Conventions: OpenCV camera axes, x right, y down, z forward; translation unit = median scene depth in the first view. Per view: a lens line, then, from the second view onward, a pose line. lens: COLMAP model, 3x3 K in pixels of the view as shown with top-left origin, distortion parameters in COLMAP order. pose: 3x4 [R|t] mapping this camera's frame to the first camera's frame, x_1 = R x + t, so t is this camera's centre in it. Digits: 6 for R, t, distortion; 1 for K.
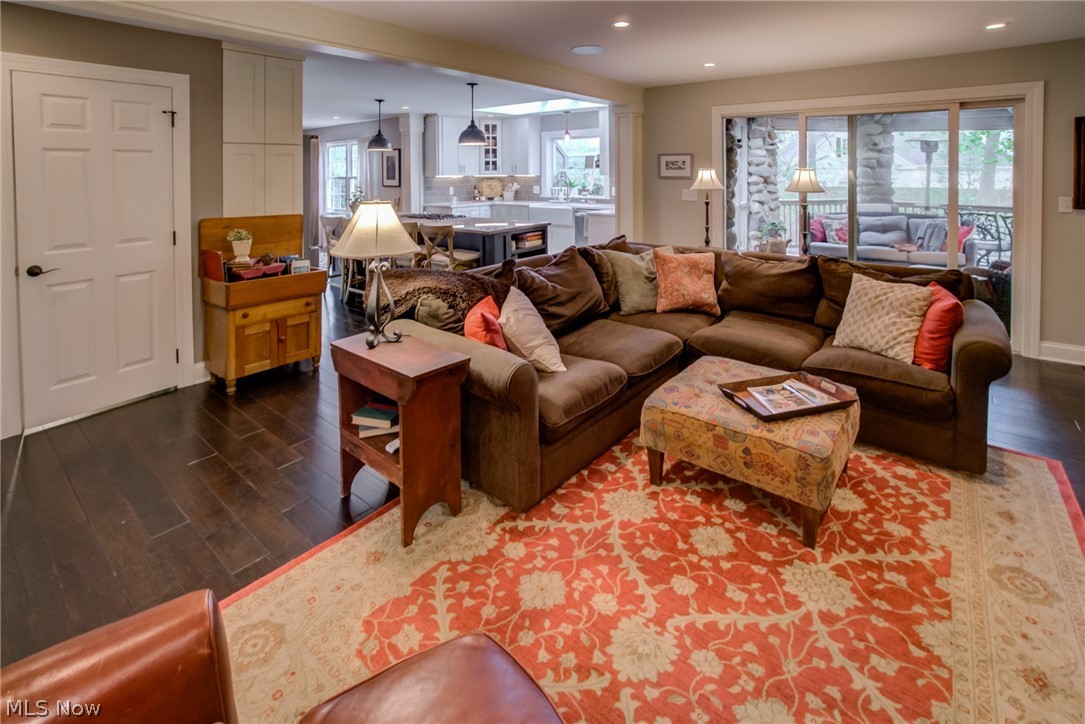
lens RADIAL K [[508.1, 0, 541.8], [0, 508.1, 173.9], [0, 0, 1]] dist [-0.000975, -0.000105]
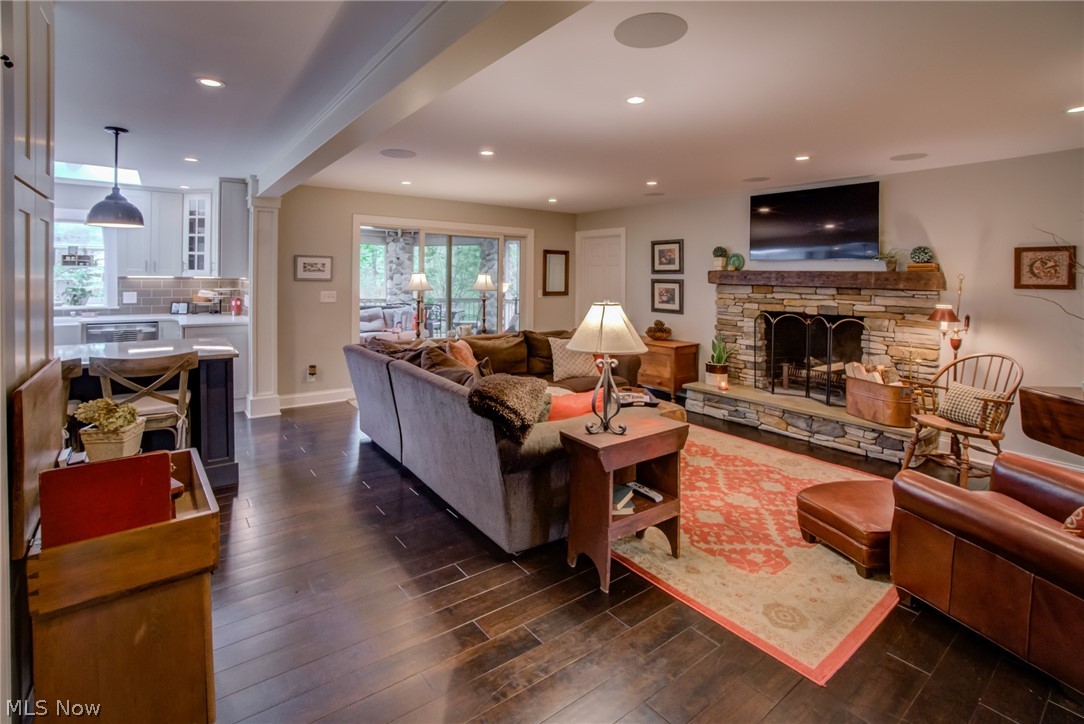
lens RADIAL K [[500.2, 0, 509.4], [0, 500.2, 280.5], [0, 0, 1]] dist [-0.016000, 0.000130]
pose [[0.289513, -0.001932, 0.957172, -0.370265], [-0.009728, 0.999940, 0.004961, 0.000107], [-0.957125, -0.010748, 0.289477, 0.236219]]
